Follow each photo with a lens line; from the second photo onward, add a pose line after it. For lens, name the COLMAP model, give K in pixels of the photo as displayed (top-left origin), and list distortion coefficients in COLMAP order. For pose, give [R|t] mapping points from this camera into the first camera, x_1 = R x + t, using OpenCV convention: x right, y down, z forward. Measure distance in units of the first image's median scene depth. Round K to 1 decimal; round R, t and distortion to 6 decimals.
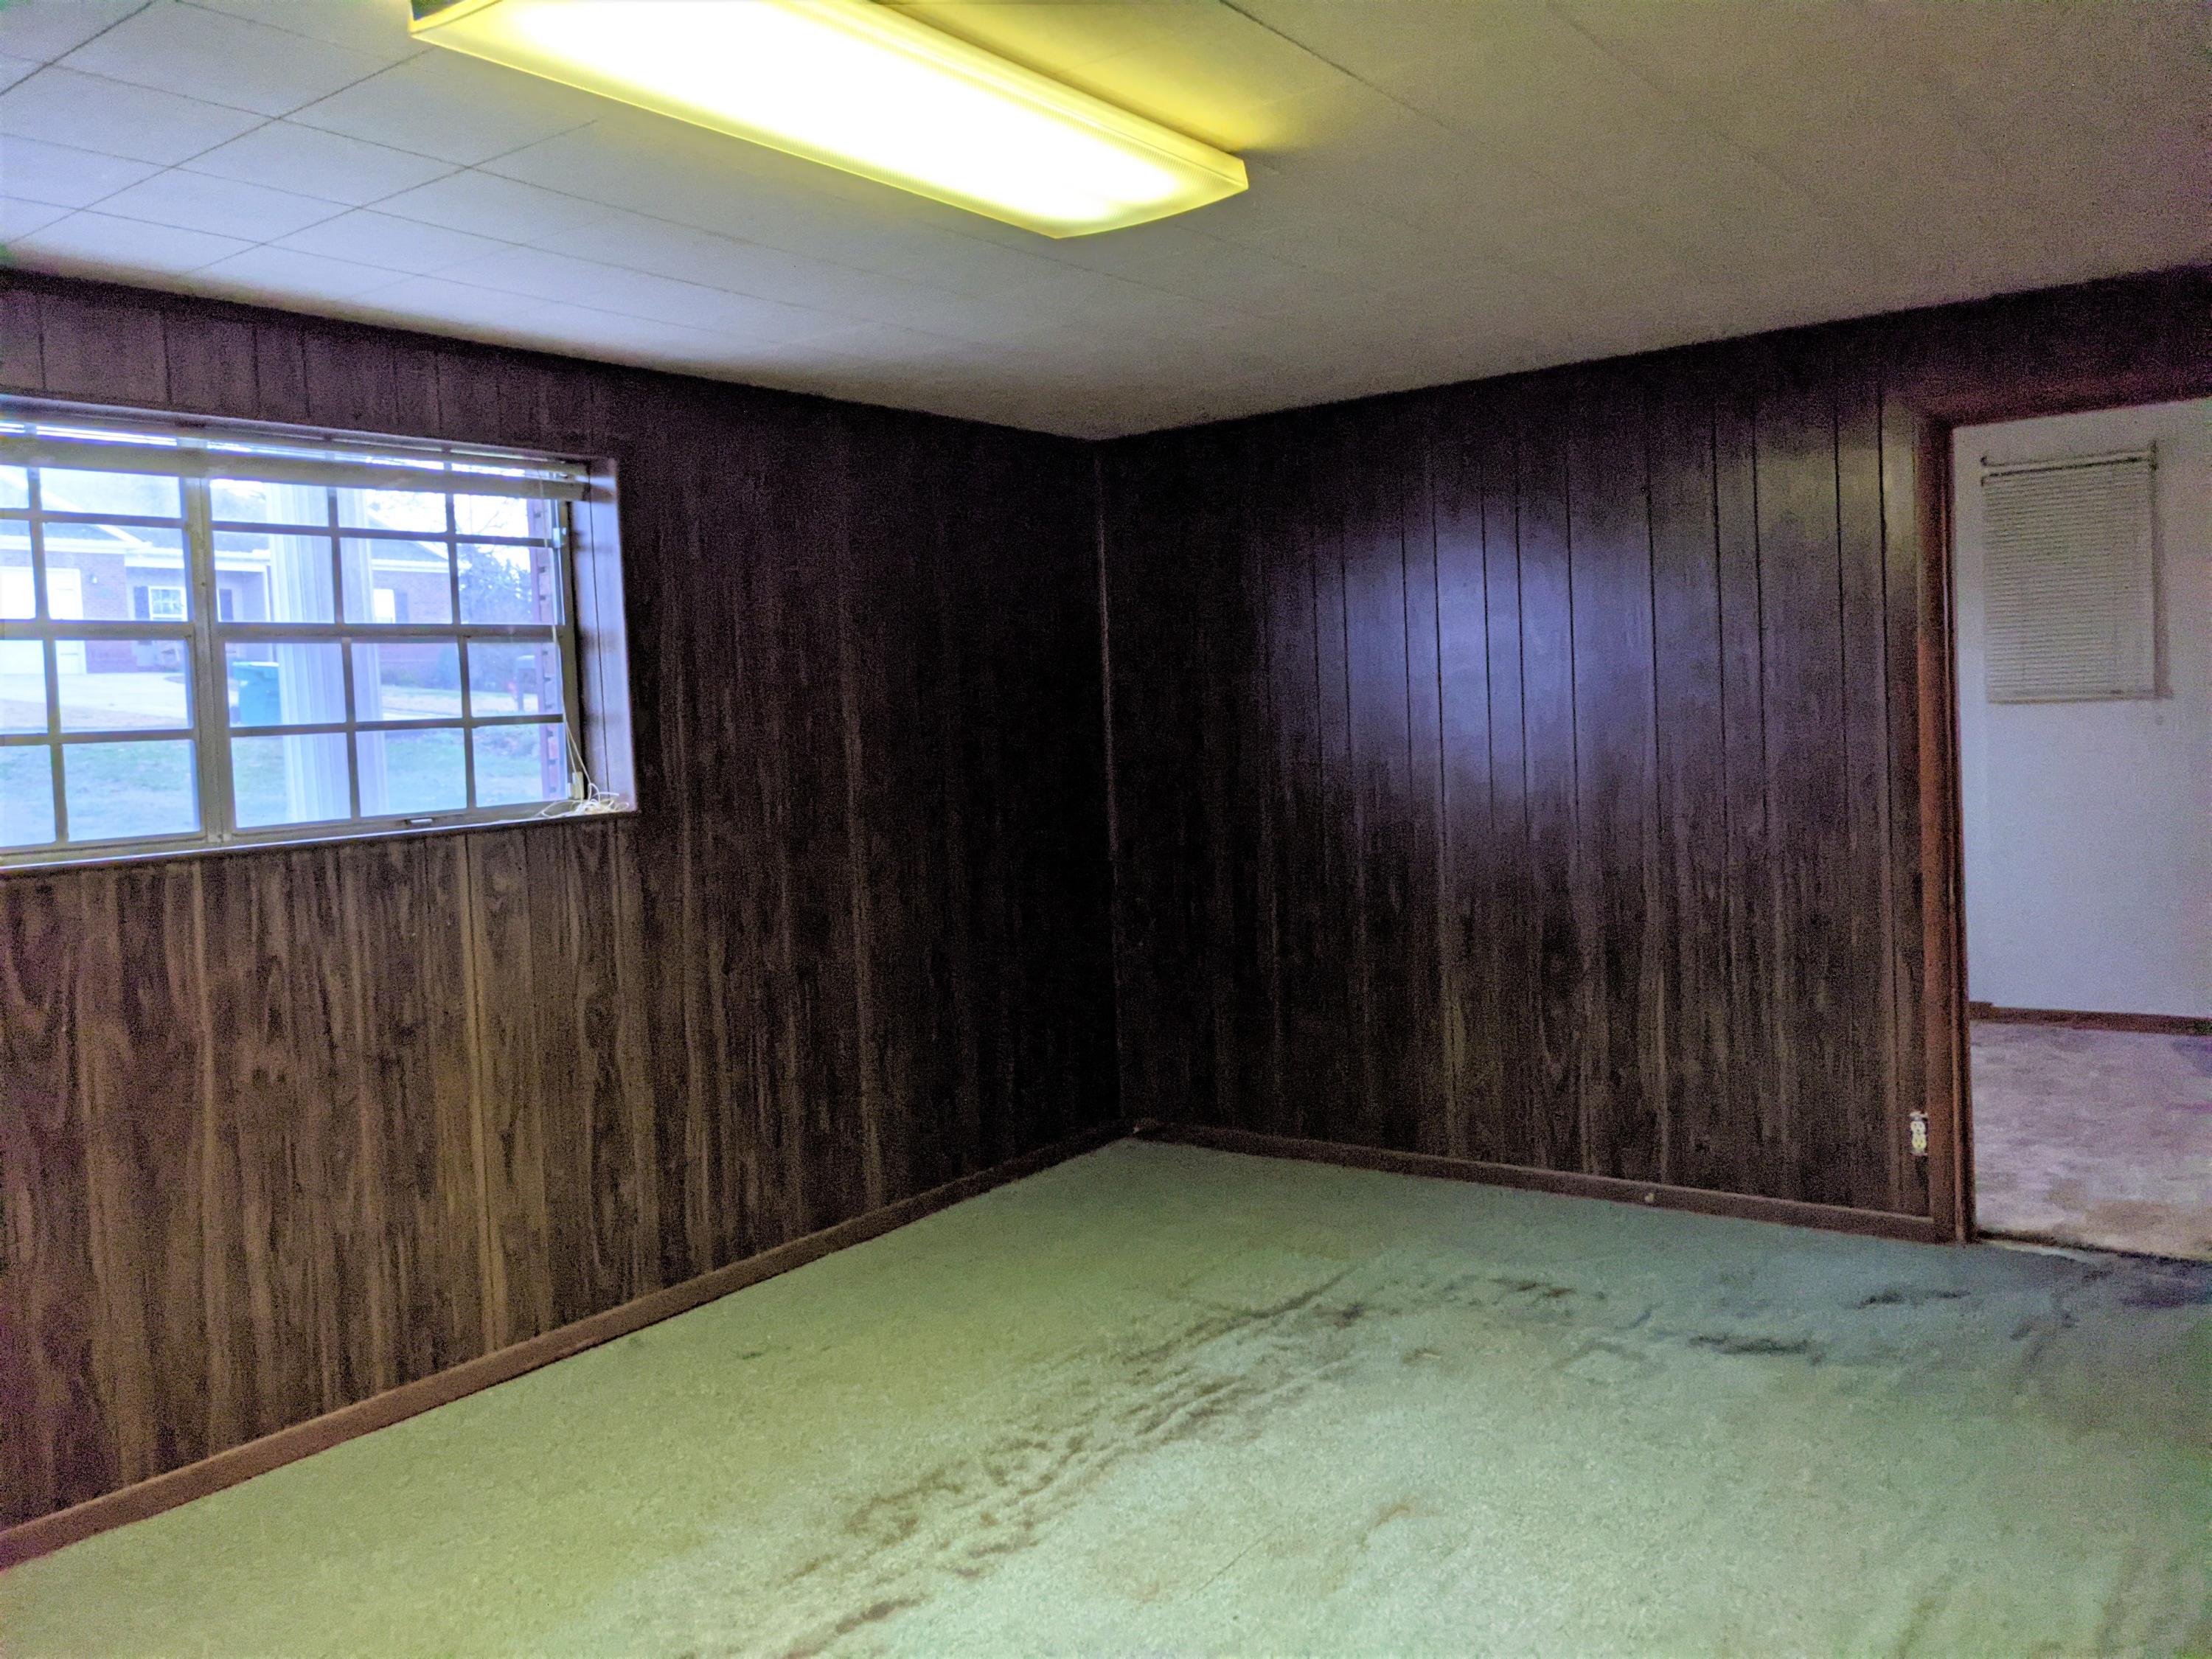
lens RADIAL K [[1741.8, 0, 1108.4], [0, 1741.8, 766.6], [0, 0, 1]] dist [0.043372, -0.047295]
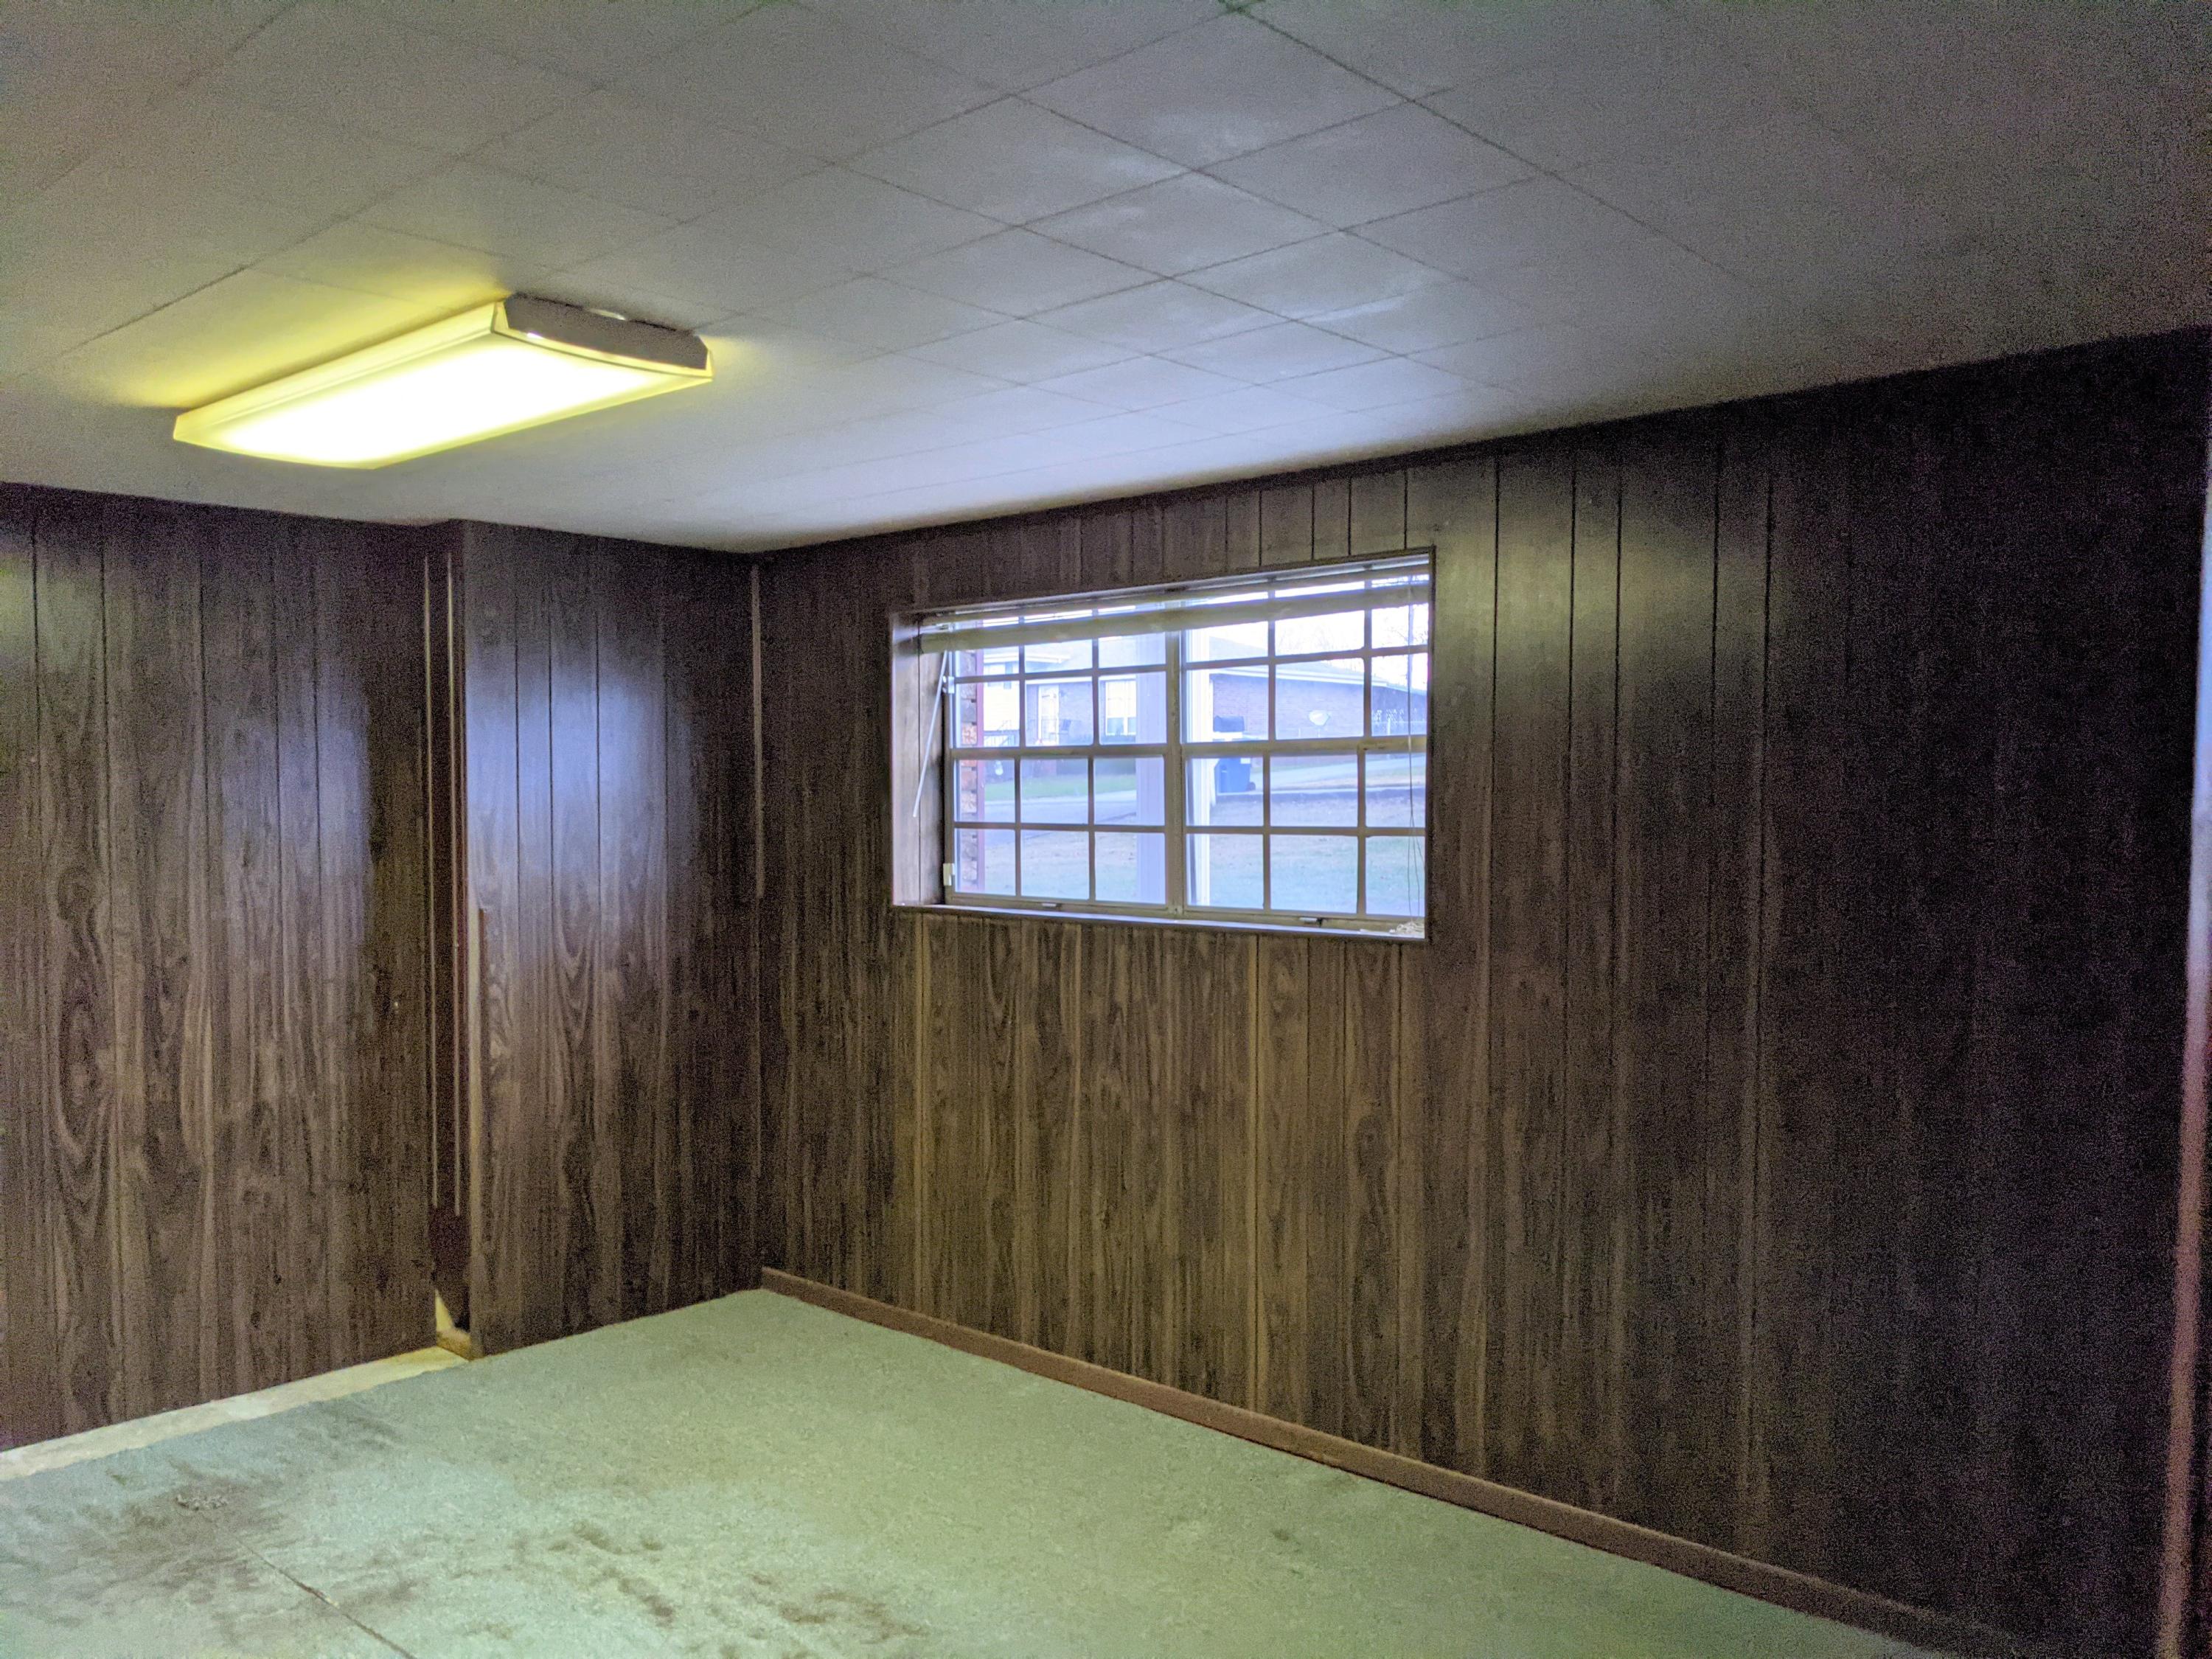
lens RADIAL K [[1741.8, 0, 1165.5], [0, 1741.8, 867.5], [0, 0, 1]] dist [0.043372, -0.047295]
pose [[-0.071130, 0.082570, -0.994044, 0.727473], [-0.035984, 0.995707, 0.085283, -0.095851], [0.996818, 0.041836, -0.067853, 1.041036]]
